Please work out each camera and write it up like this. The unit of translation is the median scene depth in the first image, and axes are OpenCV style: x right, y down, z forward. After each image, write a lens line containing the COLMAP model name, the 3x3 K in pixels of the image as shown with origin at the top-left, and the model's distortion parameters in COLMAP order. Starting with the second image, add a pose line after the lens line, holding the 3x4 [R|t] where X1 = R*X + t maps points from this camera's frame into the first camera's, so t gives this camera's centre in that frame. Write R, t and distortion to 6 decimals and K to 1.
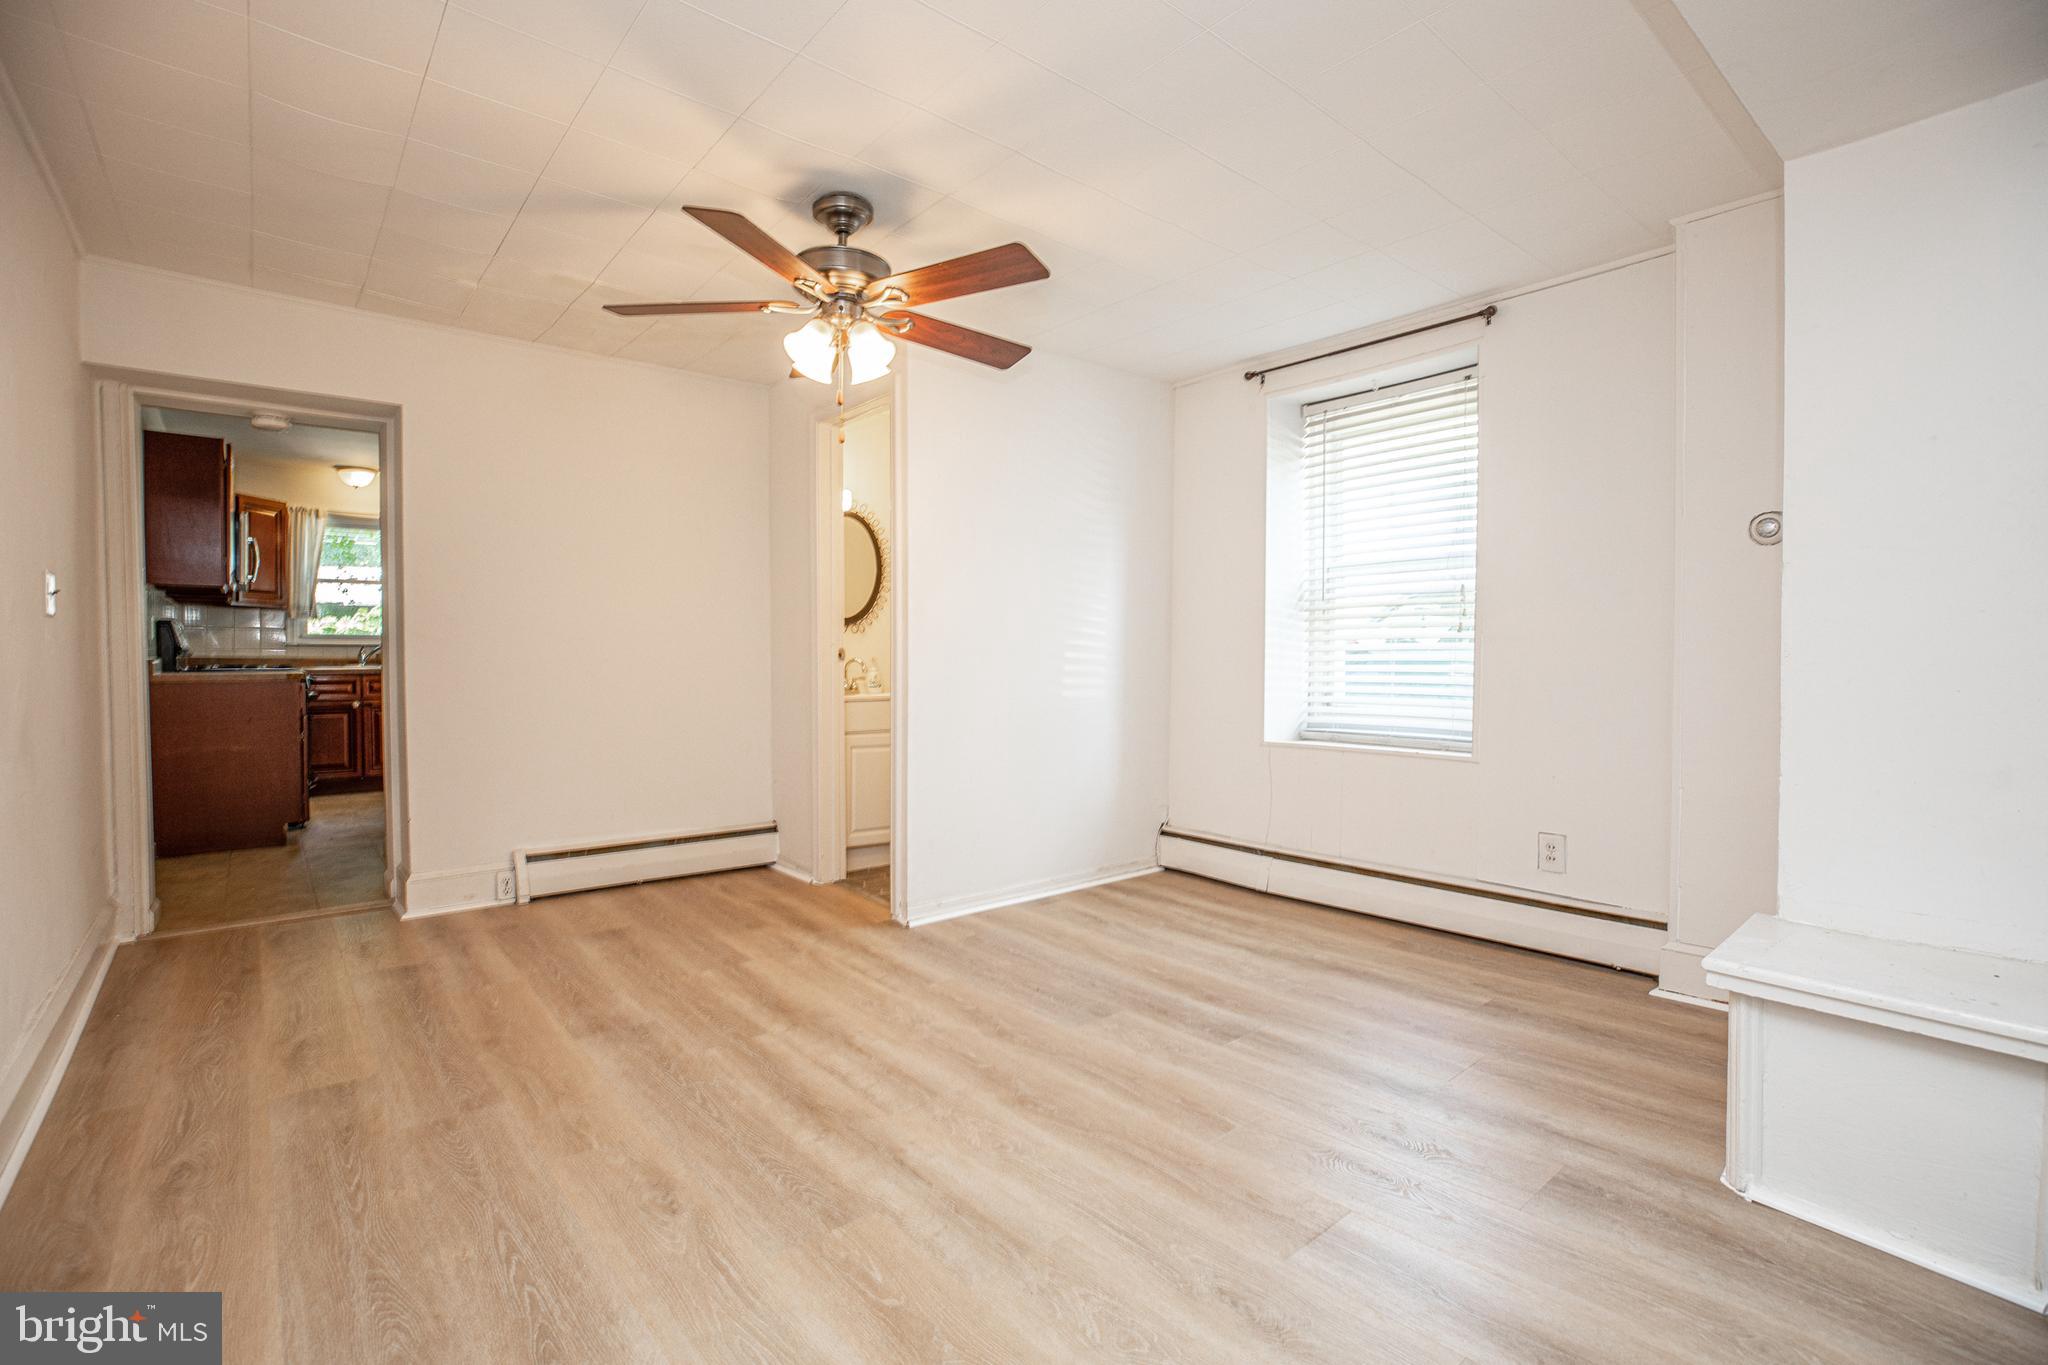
lens RADIAL K [[941.4, 0, 1031.6], [0, 941.4, 682.0], [0, 0, 1]] dist [-0.044199, 0.011638]
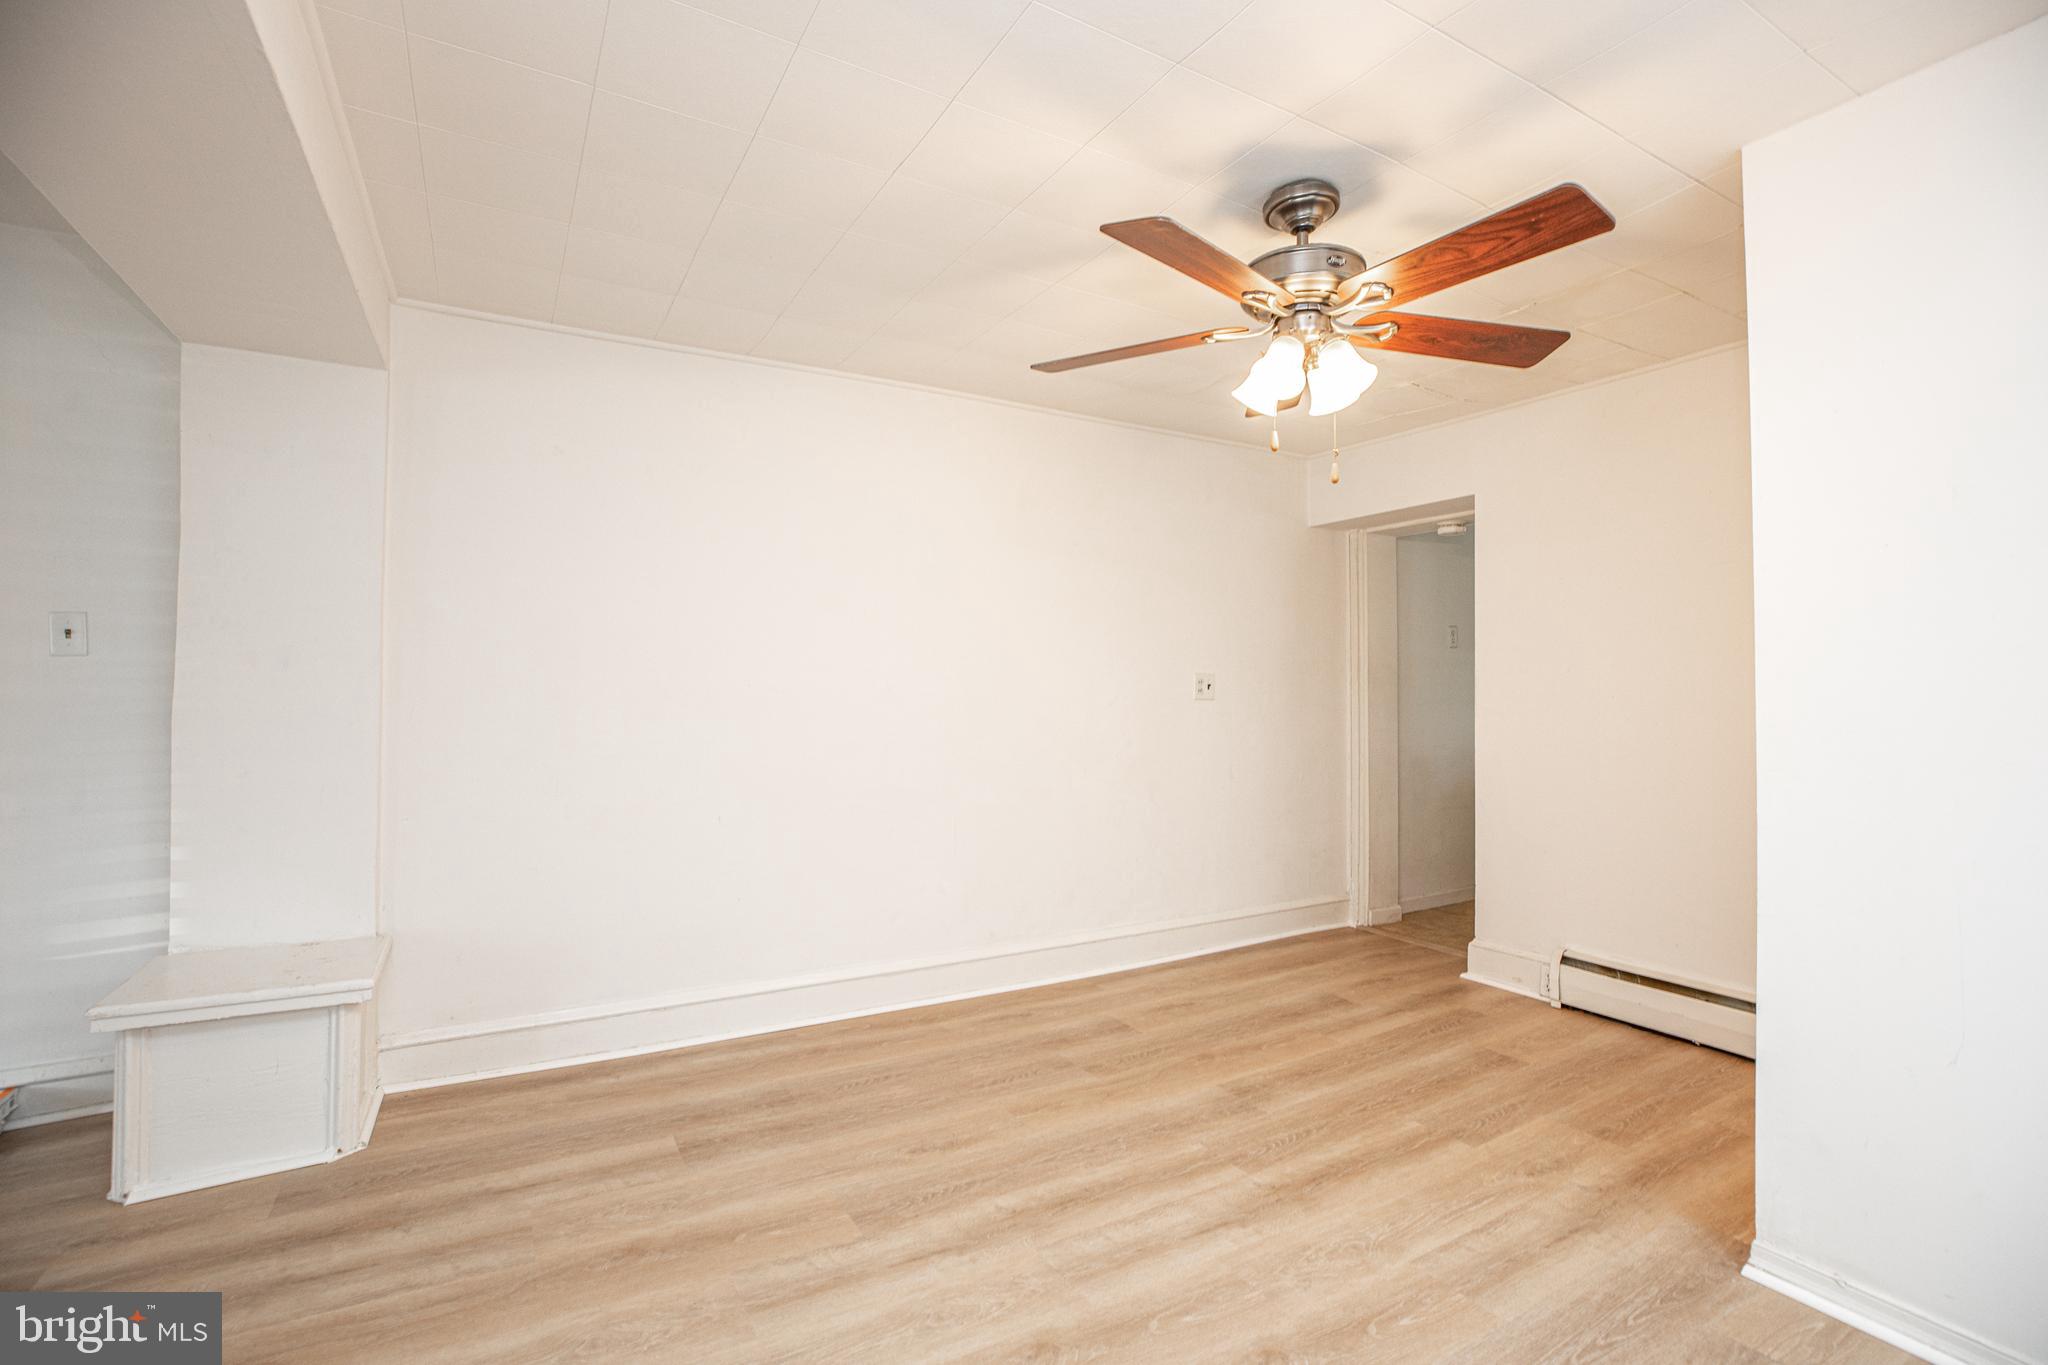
lens RADIAL K [[941.4, 0, 1031.6], [0, 941.4, 682.0], [0, 0, 1]] dist [-0.044199, 0.011638]
pose [[-0.186034, -0.011238, -0.982479, 0.603076], [-0.034630, 0.999388, -0.004874, -0.077959], [0.981933, 0.033116, -0.186309, 0.900389]]
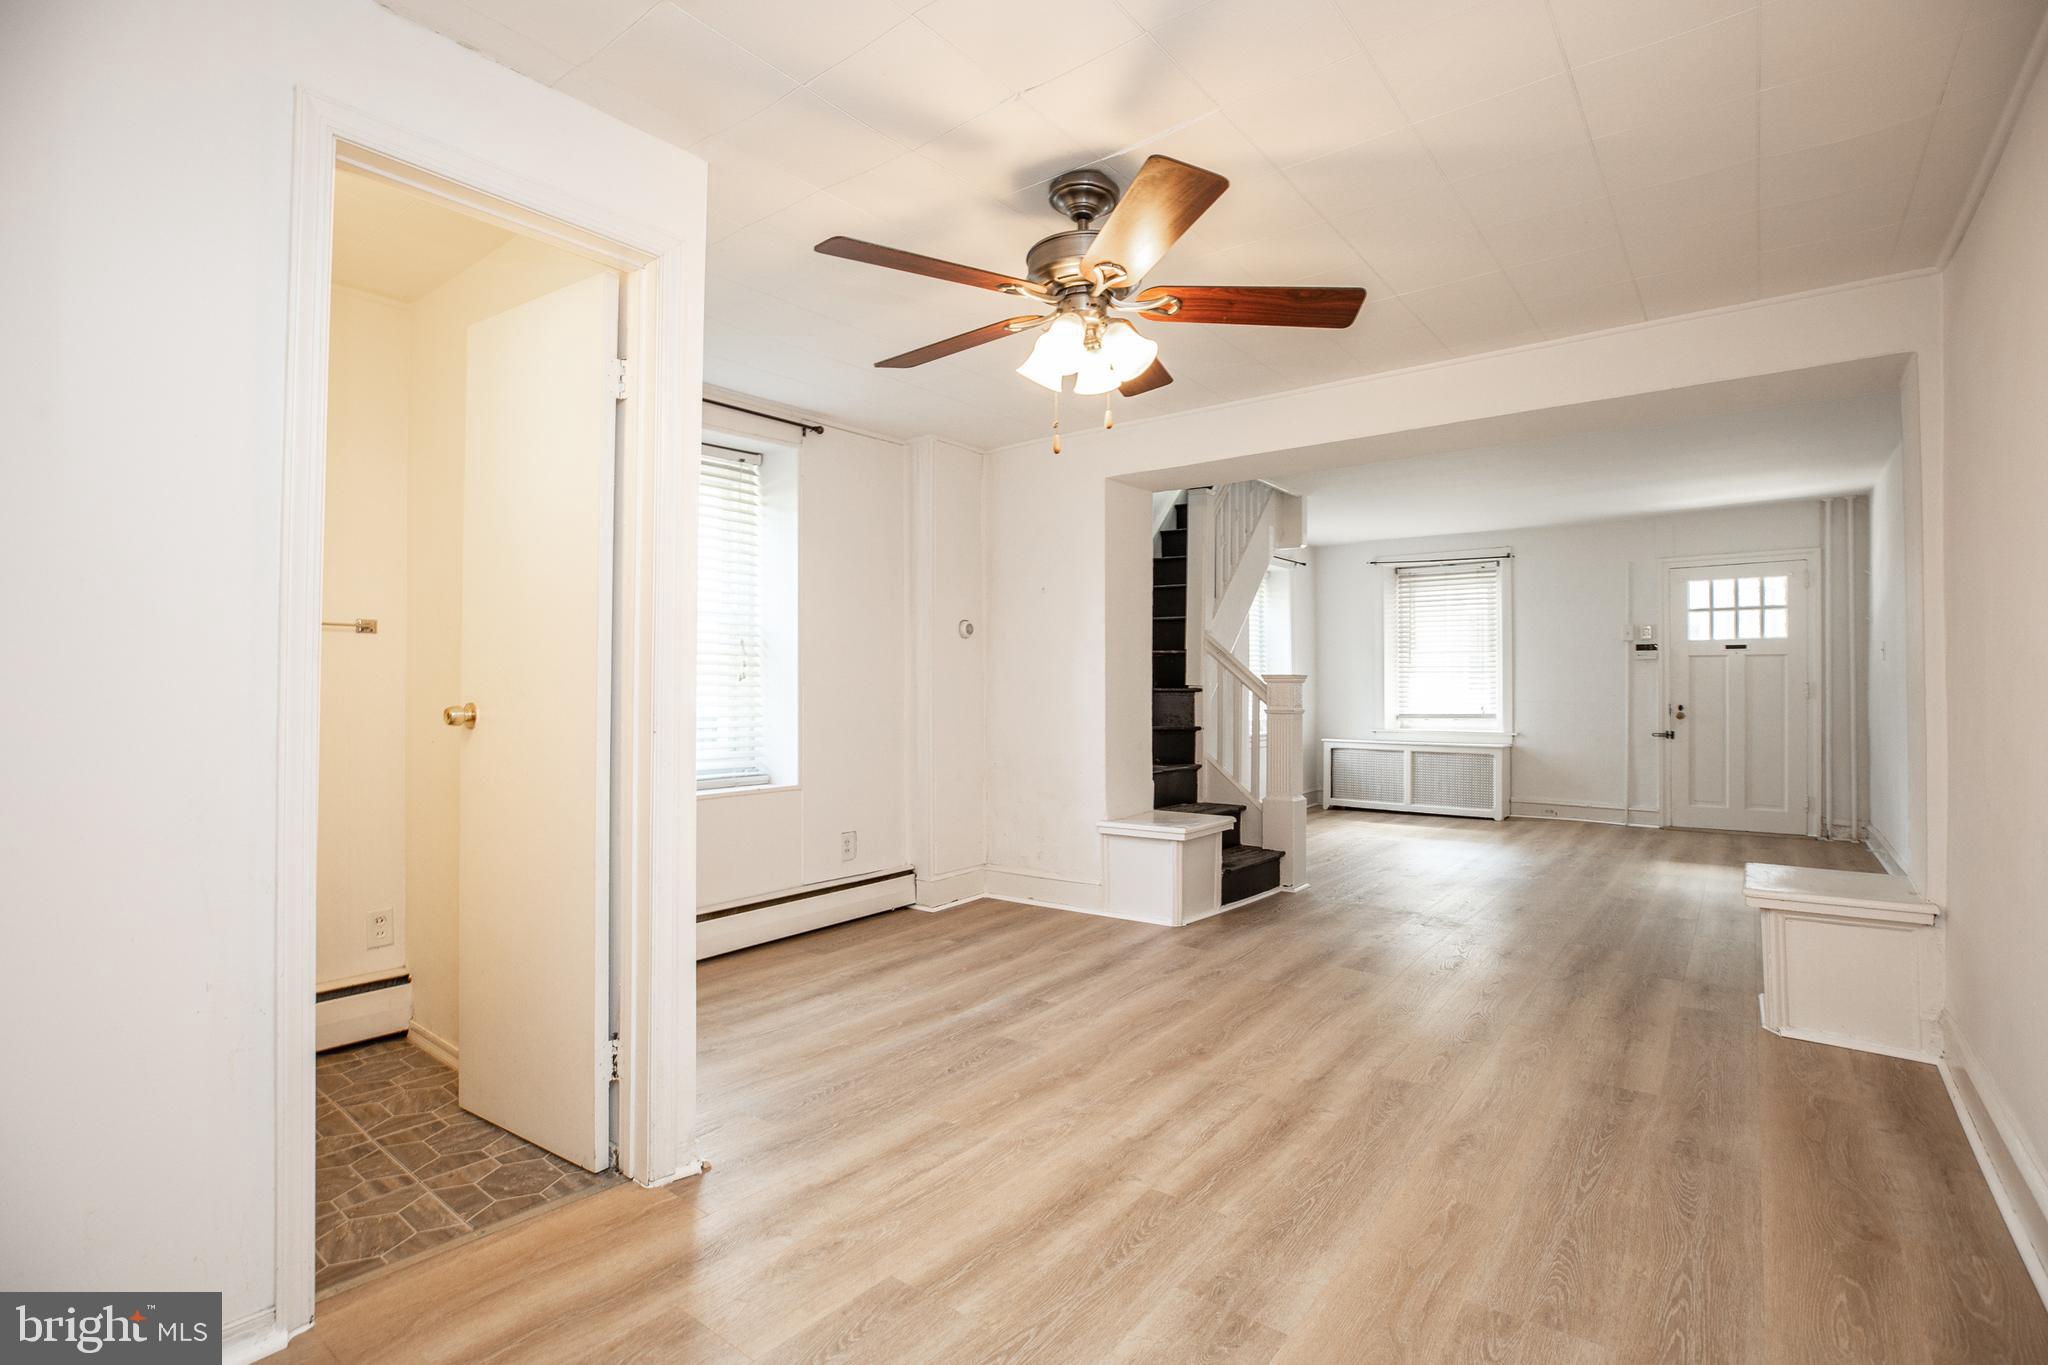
lens RADIAL K [[932.5, 0, 1051.4], [0, 932.5, 680.3], [0, 0, 1]] dist [-0.022979, 0.000330]
pose [[-0.212871, 0.006391, 0.977059, -0.992154], [0.026317, 0.999653, -0.000805, -0.058594], [-0.976726, 0.025541, -0.212966, 1.181705]]
